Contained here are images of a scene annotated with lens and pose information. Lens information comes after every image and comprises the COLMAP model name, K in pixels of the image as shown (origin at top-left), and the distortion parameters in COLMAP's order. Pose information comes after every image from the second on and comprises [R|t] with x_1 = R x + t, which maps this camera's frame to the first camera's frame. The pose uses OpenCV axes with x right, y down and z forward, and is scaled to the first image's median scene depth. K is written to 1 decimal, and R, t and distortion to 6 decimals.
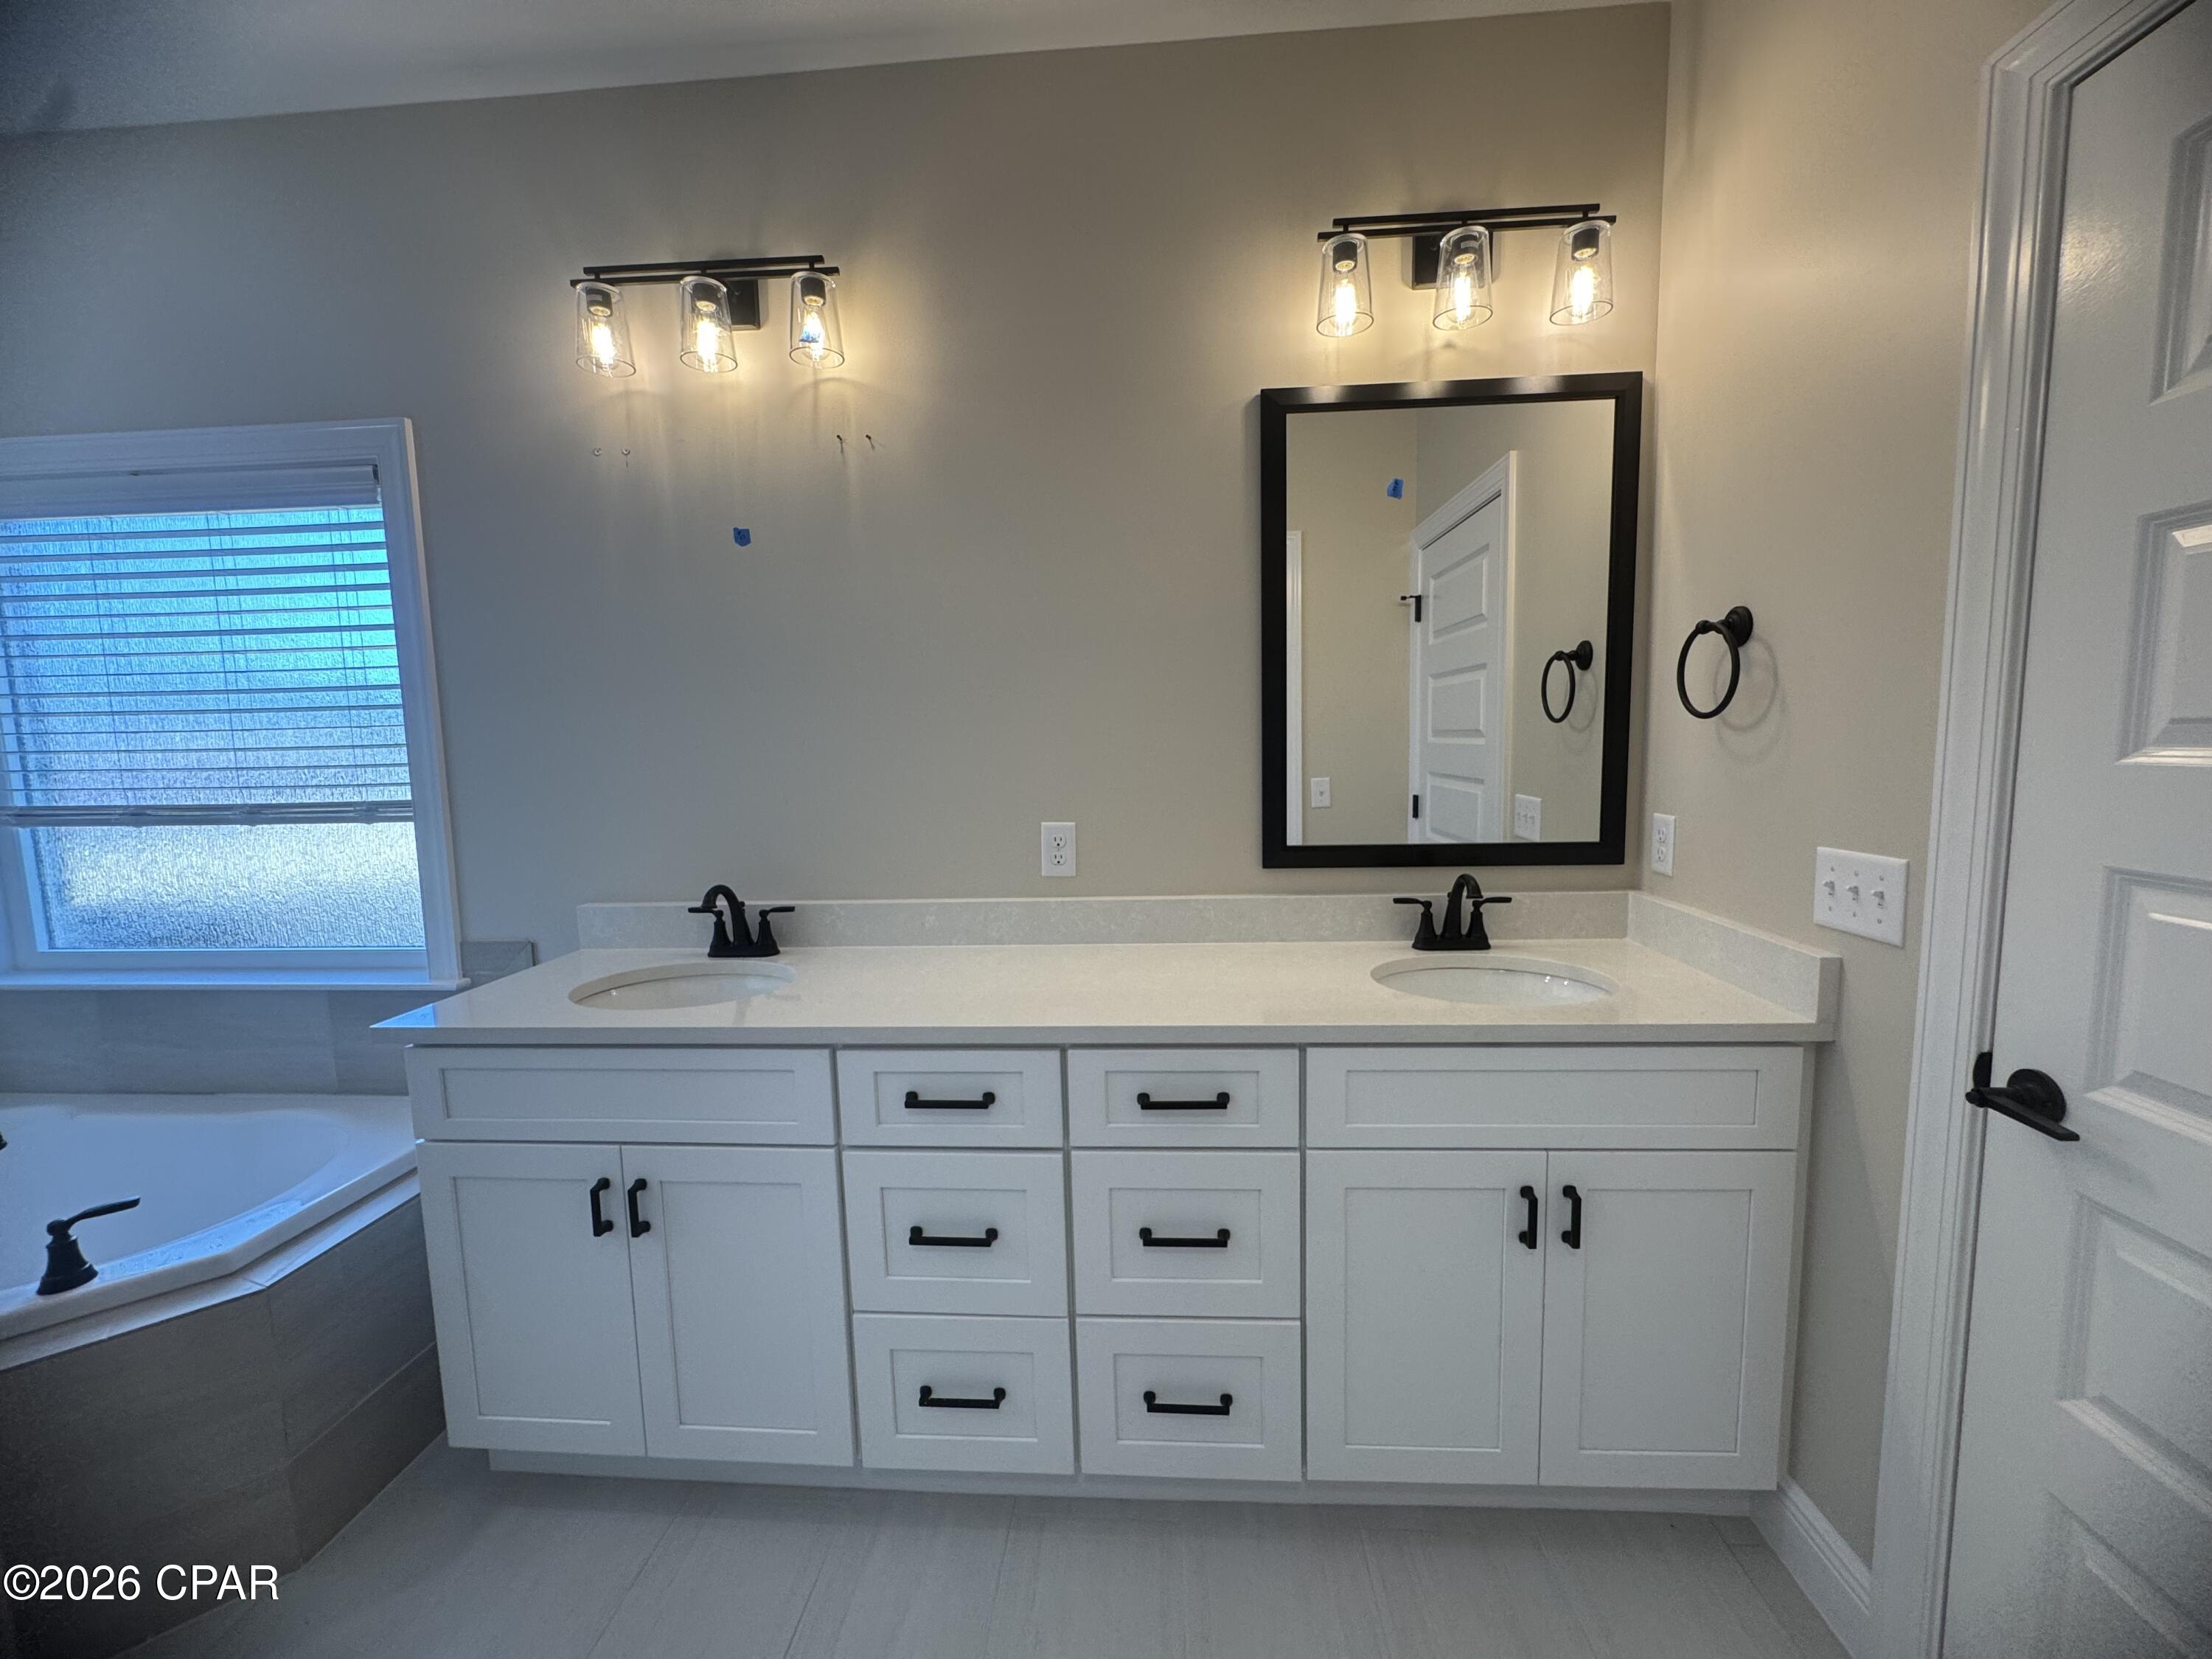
lens RADIAL K [[870.7, 0, 1106.0], [0, 870.7, 829.5], [0, 0, 1]] dist [-0.000063, 0.000122]
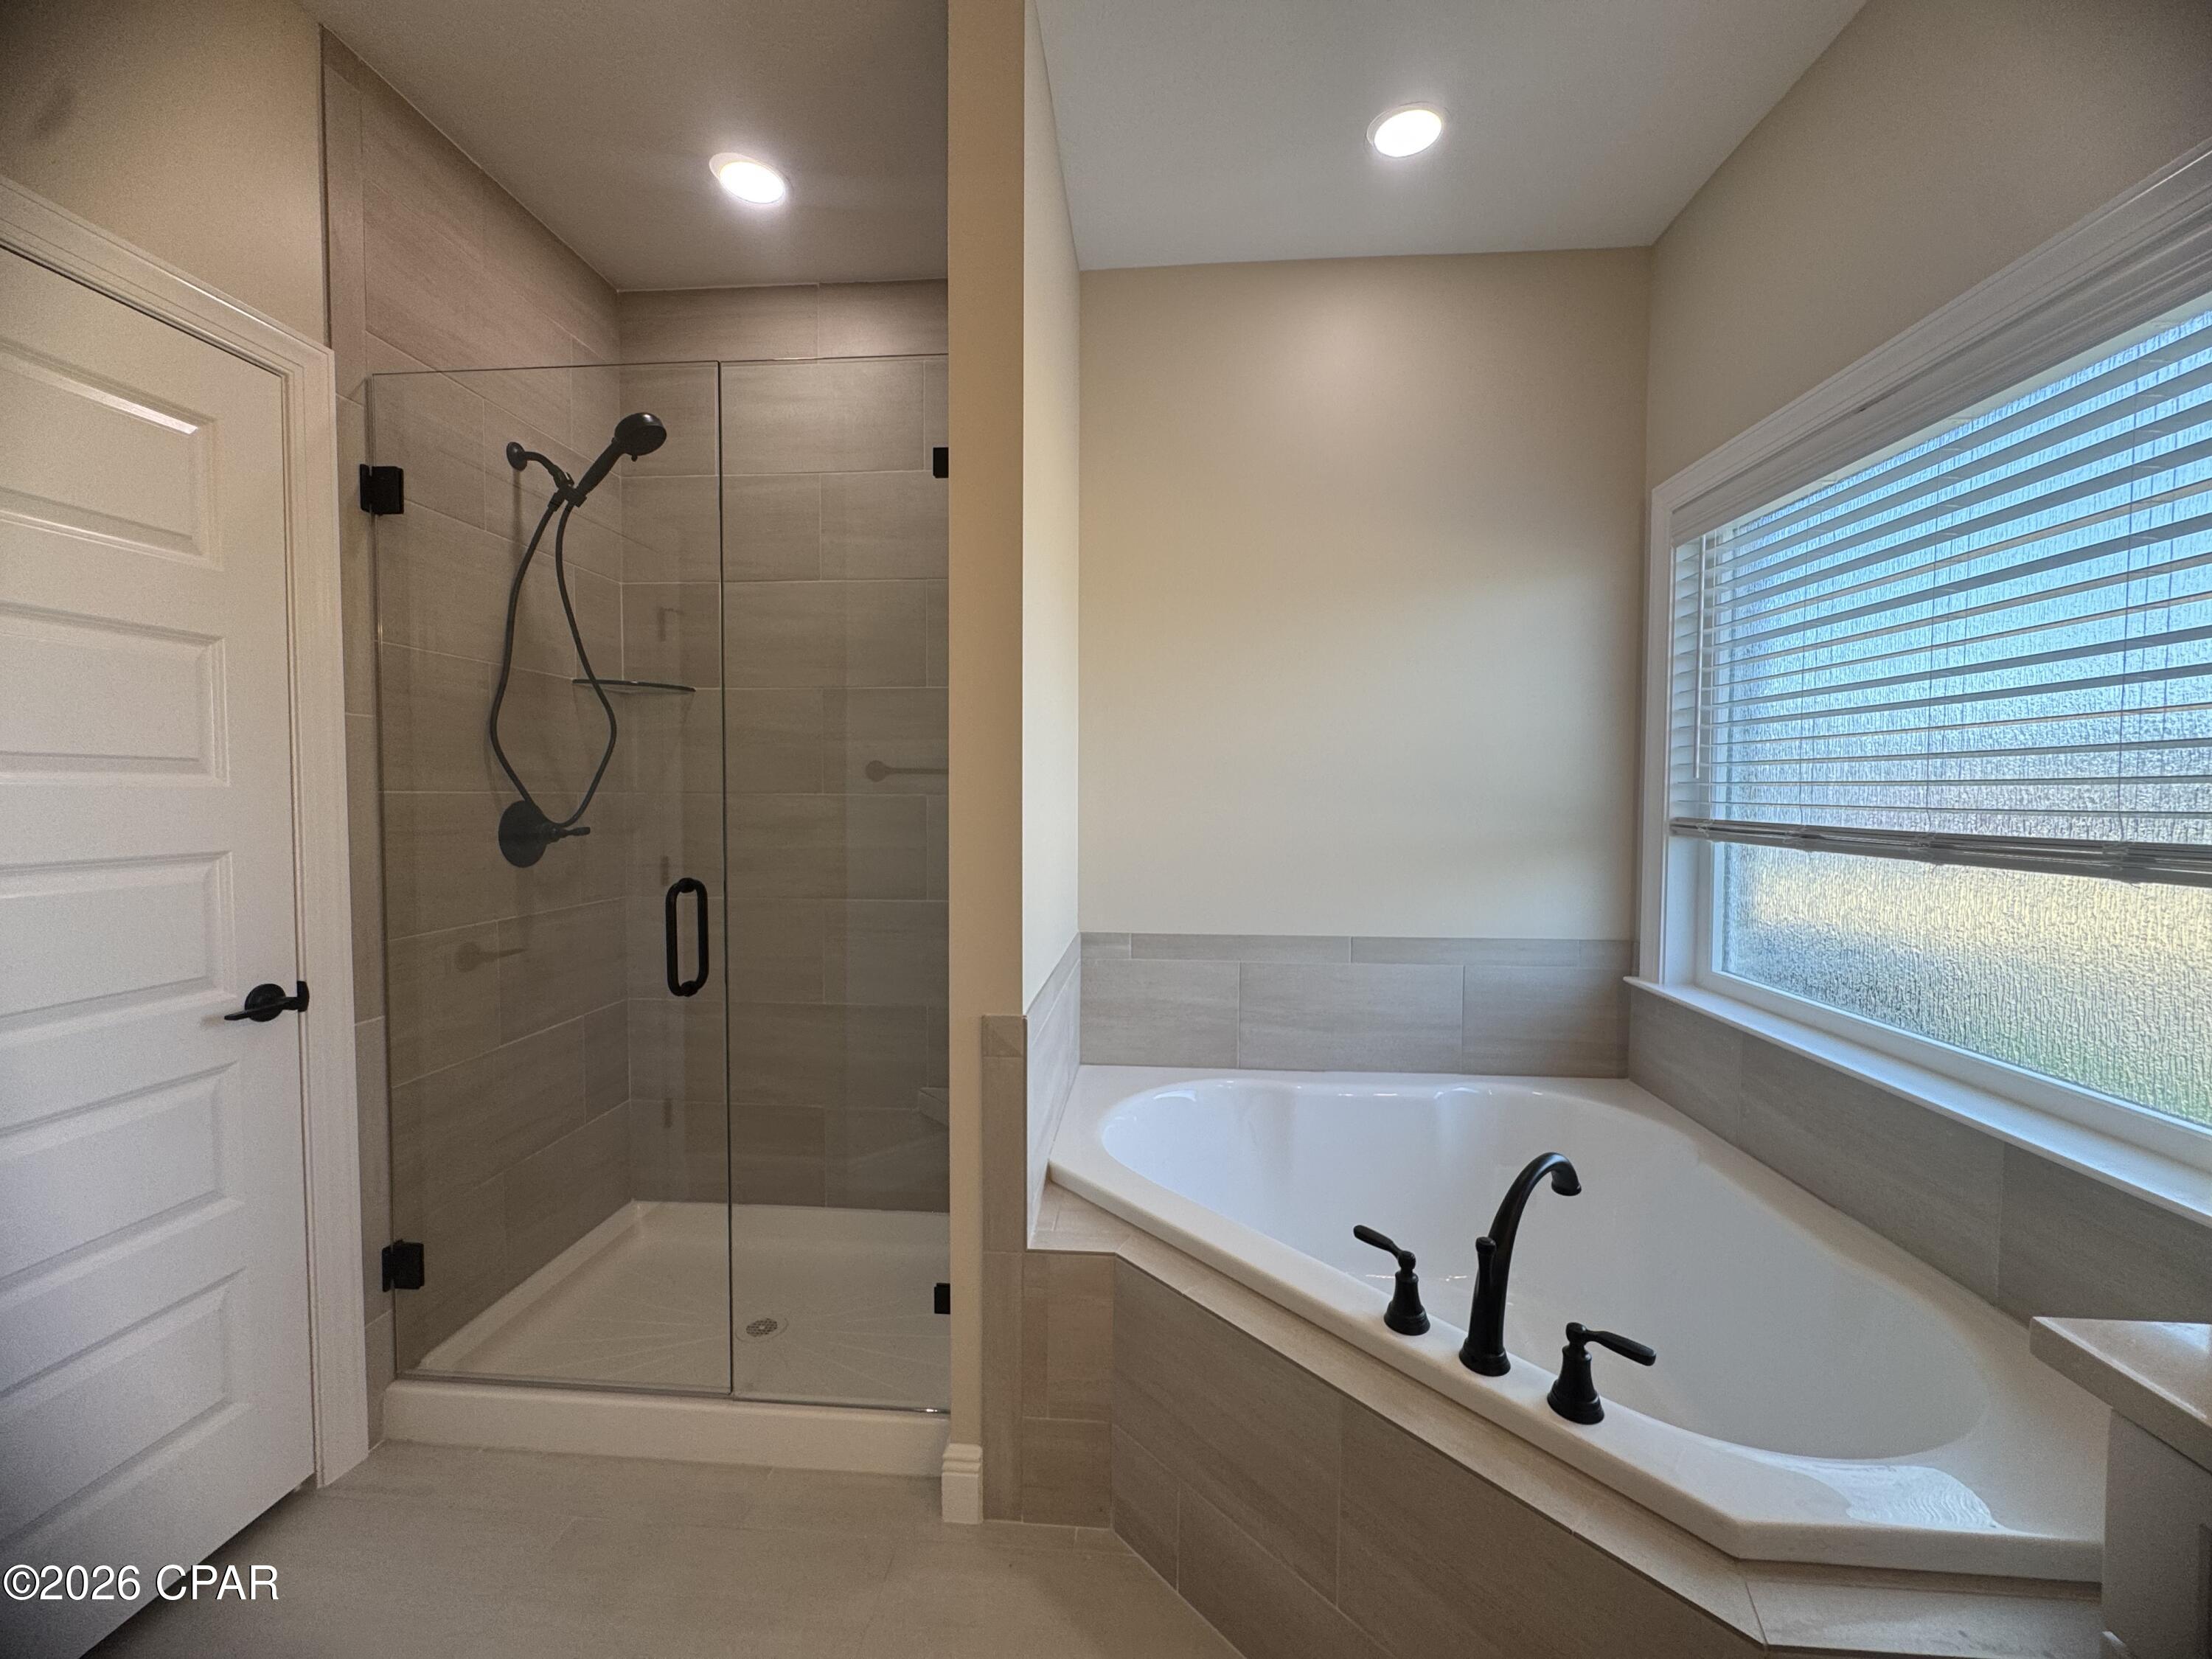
lens RADIAL K [[882.3, 0, 1106.0], [0, 882.3, 829.5], [0, 0, 1]] dist [0.001101, 0.000119]
pose [[-0.012946, 0.064529, -0.997832, -0.266728], [-0.101773, 0.992648, 0.065514, -0.010551], [0.994723, 0.102401, -0.006284, 0.336767]]
